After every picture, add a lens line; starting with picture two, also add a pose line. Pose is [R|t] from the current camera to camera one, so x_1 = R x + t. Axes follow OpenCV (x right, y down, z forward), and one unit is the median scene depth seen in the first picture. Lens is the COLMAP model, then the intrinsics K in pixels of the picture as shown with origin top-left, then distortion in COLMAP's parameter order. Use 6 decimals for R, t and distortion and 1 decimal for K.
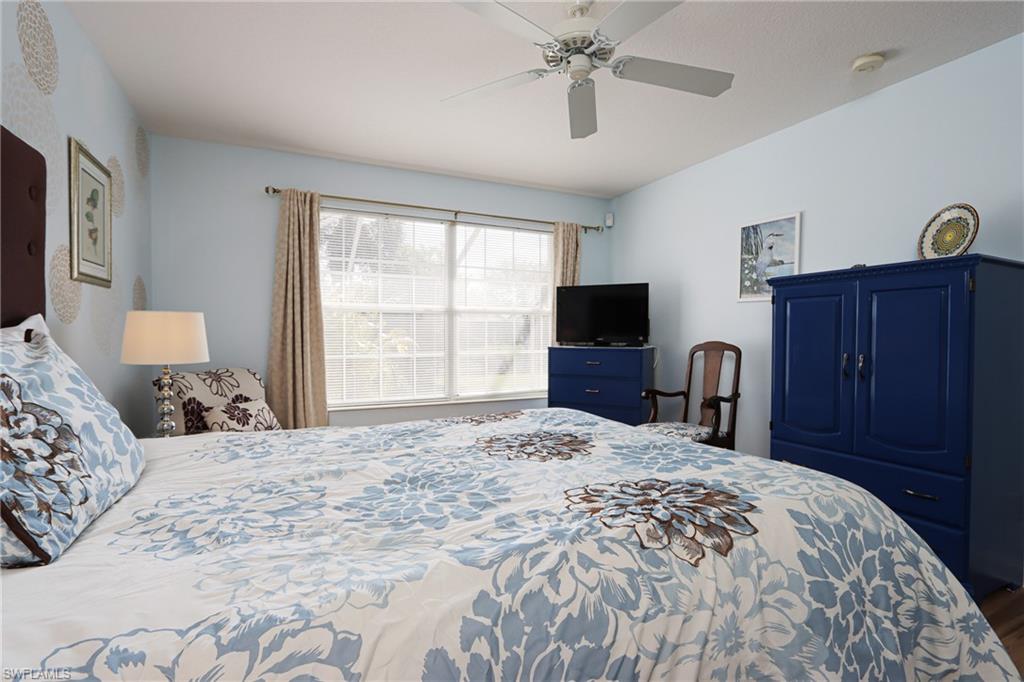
lens RADIAL K [[476.4, 0, 509.5], [0, 476.4, 340.9], [0, 0, 1]] dist [-0.017072, 0.000694]
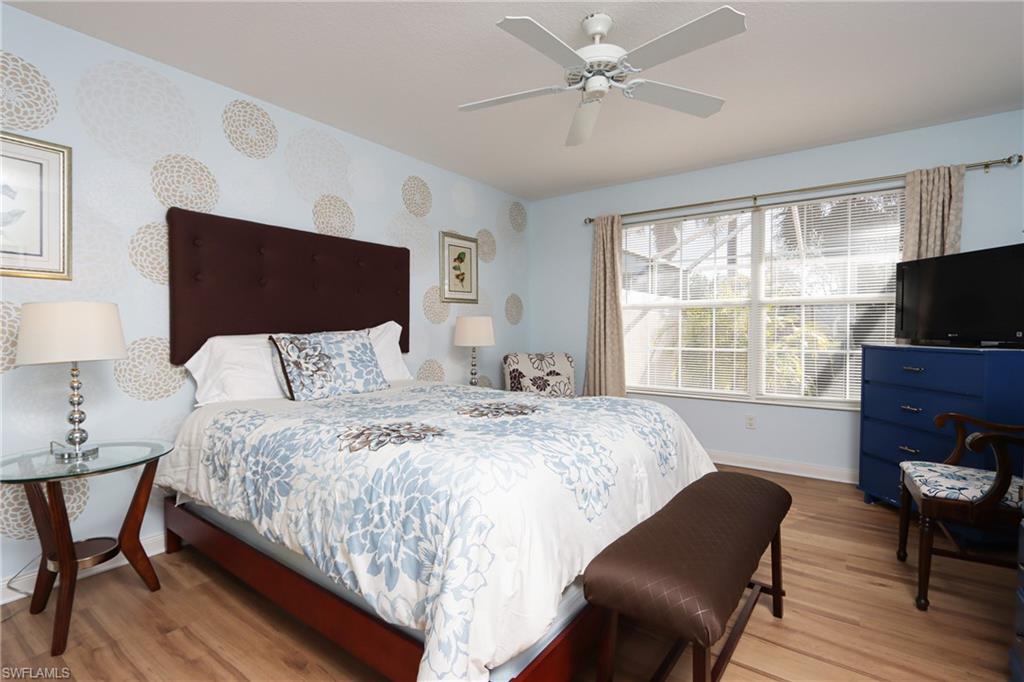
lens RADIAL K [[476.4, 0, 505.6], [0, 476.4, 338.3], [0, 0, 1]] dist [-0.017072, 0.000694]
pose [[0.474151, 0.016696, -0.880285, 0.733684], [-0.008969, 0.999860, 0.014133, -0.005406], [0.880398, 0.001194, 0.474234, 0.204920]]
